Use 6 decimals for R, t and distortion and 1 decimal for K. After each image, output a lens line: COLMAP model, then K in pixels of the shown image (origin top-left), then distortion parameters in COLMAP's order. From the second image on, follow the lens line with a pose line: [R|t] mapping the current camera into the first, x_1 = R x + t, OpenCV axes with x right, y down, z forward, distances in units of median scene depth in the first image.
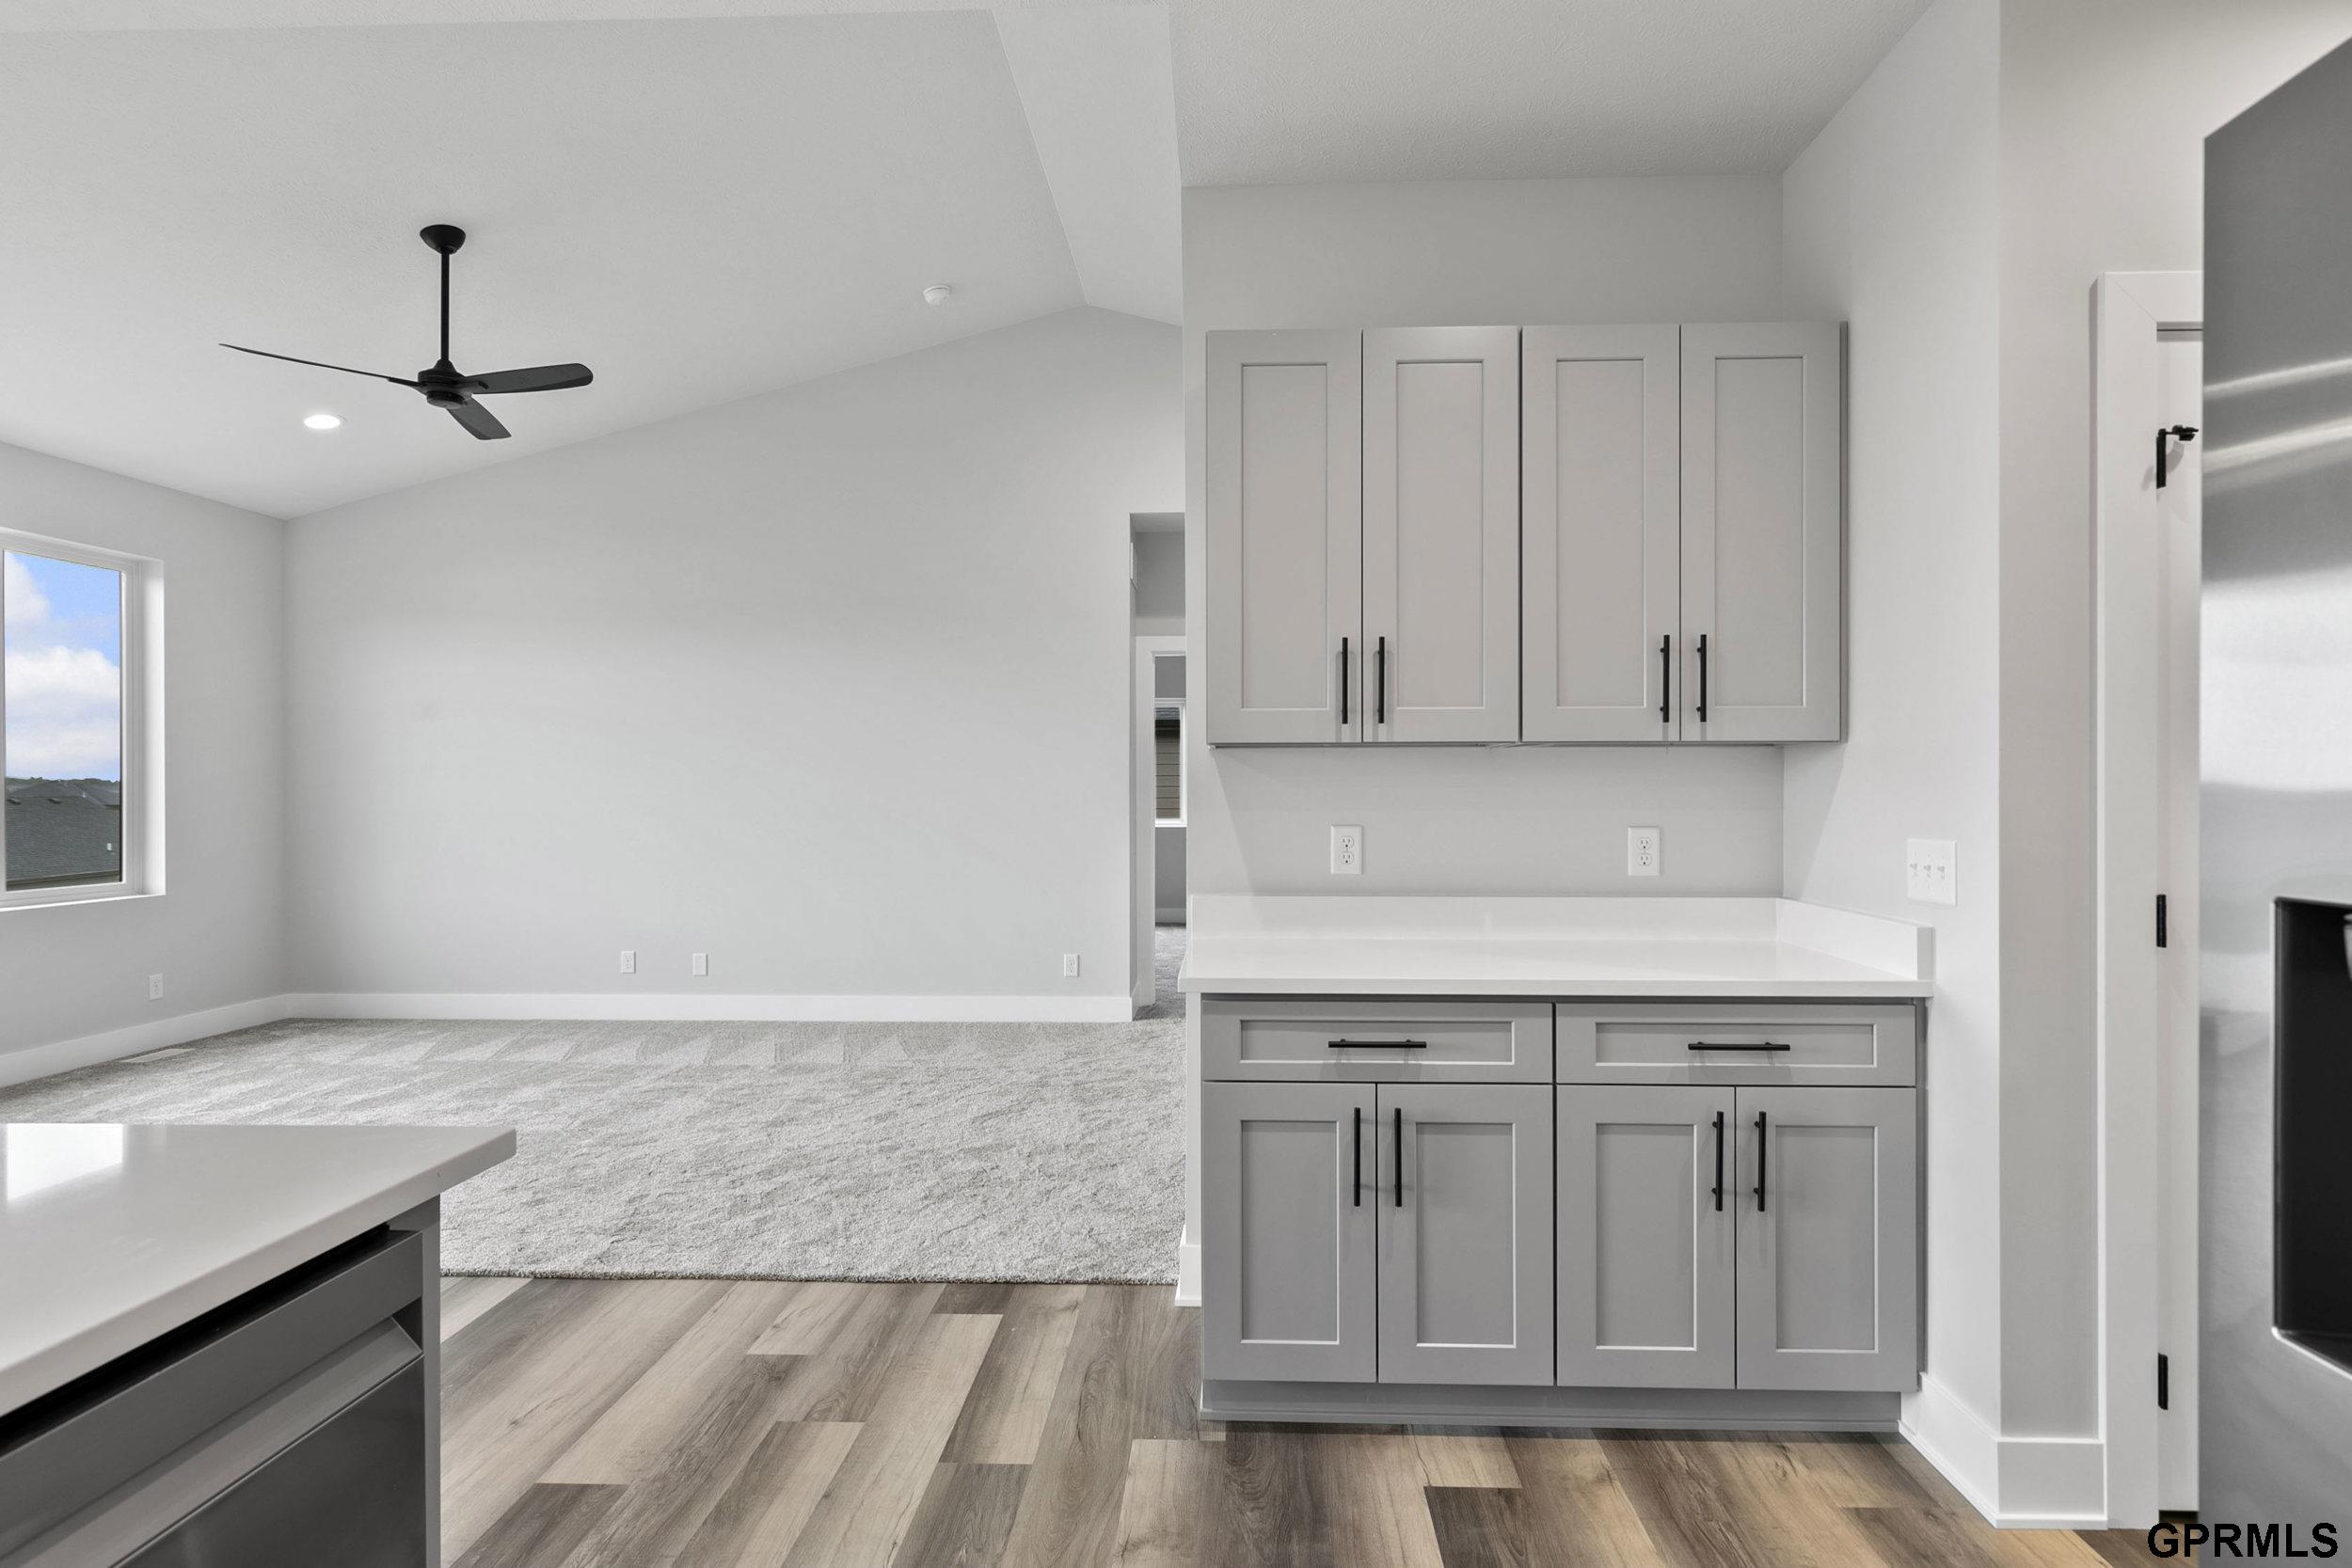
lens RADIAL K [[1222.2, 0, 1180.2], [0, 1222.2, 798.7], [0, 0, 1]] dist [0.002117, 0.001071]
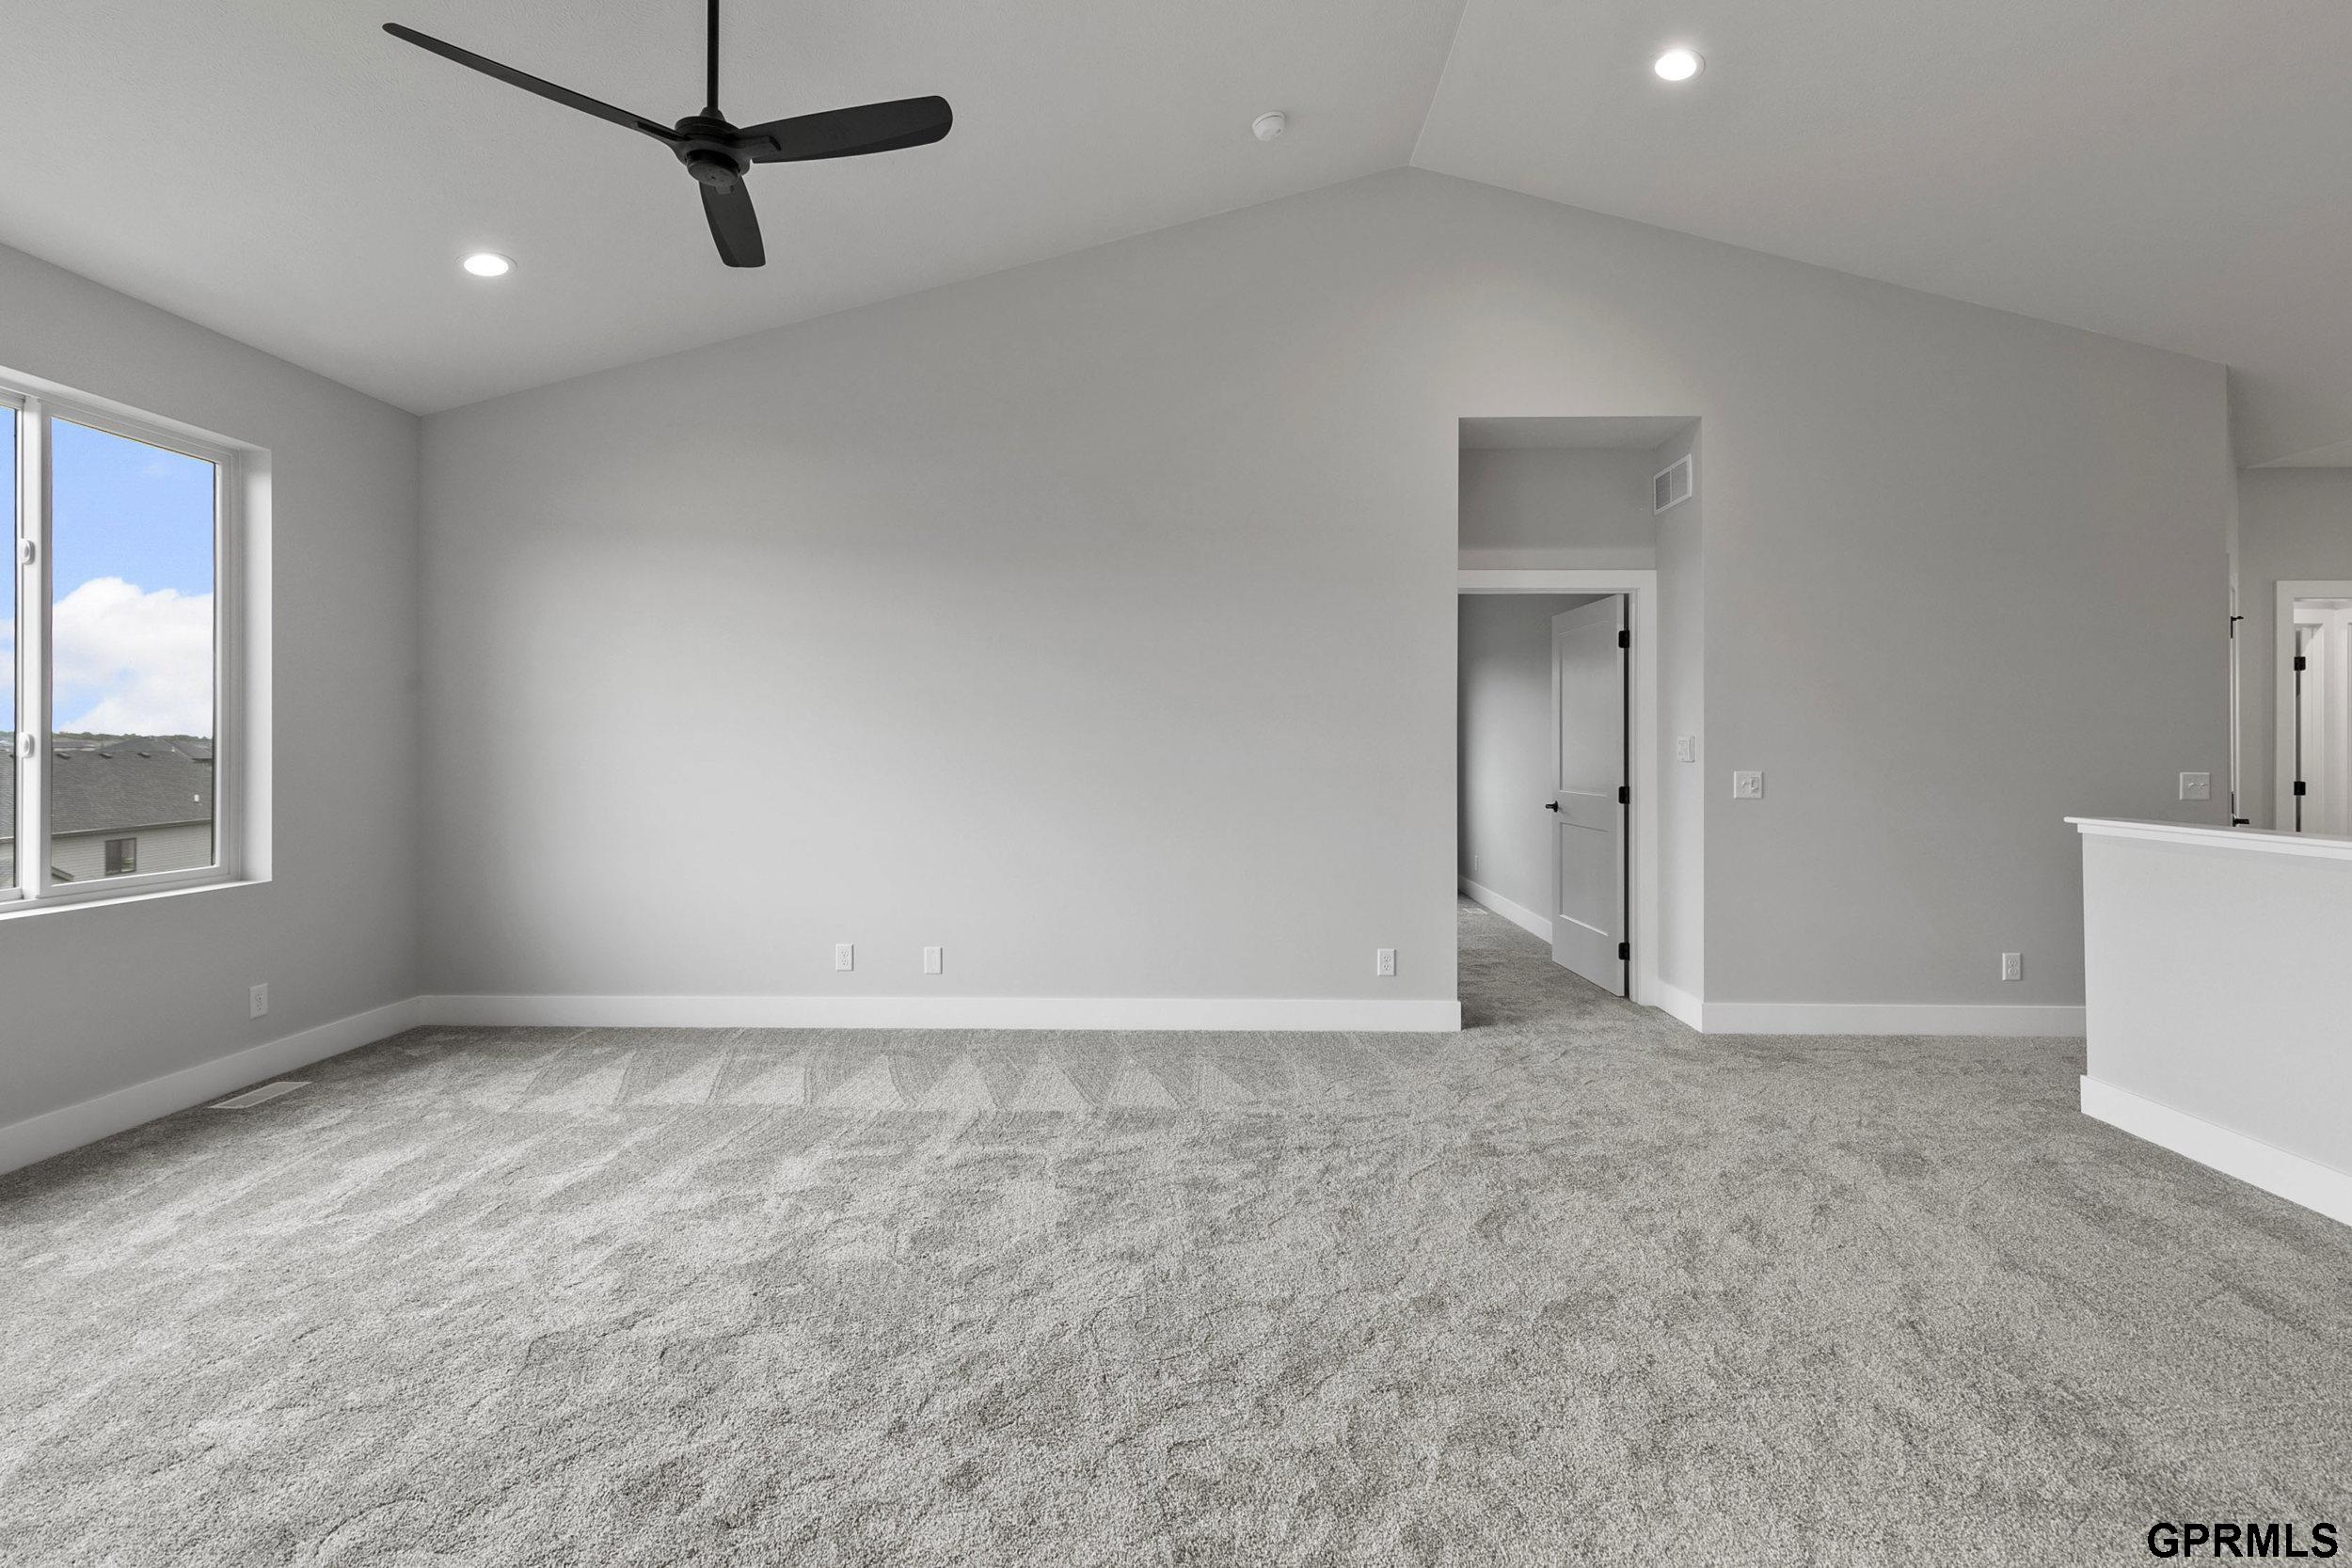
lens RADIAL K [[1054.9, 0, 1177.9], [0, 1054.9, 760.0], [0, 0, 1]] dist [0.009512, -0.001227]
pose [[0.999693, 0.004271, 0.024387, -0.285723], [-0.004276, 0.999991, 0.000118, -0.000914], [-0.024386, -0.000223, 0.999703, 0.329642]]
